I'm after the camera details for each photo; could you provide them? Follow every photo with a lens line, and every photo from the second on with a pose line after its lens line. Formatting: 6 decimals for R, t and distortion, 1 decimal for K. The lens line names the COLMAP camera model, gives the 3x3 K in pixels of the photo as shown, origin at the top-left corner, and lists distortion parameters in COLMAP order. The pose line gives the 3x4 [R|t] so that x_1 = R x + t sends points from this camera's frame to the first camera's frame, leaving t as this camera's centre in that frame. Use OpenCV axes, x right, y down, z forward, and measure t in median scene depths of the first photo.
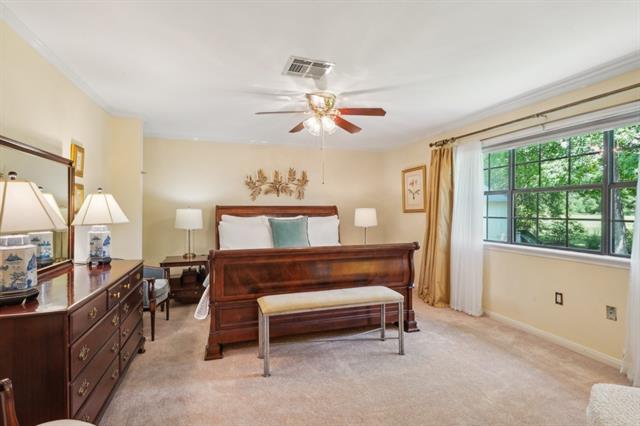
lens RADIAL K [[315.4, 0, 312.4], [0, 315.4, 212.7], [0, 0, 1]] dist [0.001560, 0.000038]
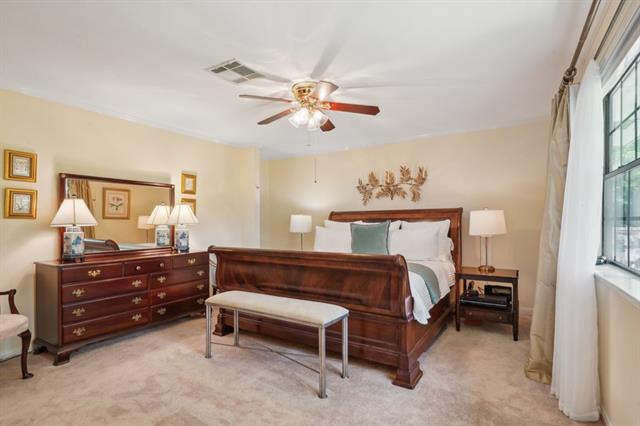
lens RADIAL K [[315.4, 0, 312.4], [0, 315.4, 212.7], [0, 0, 1]] dist [0.001560, 0.000038]
pose [[0.637652, -0.025981, -0.769886, 0.485687], [0.001372, 0.999468, -0.032592, 0.016467], [0.770323, 0.019726, 0.637348, 0.272839]]
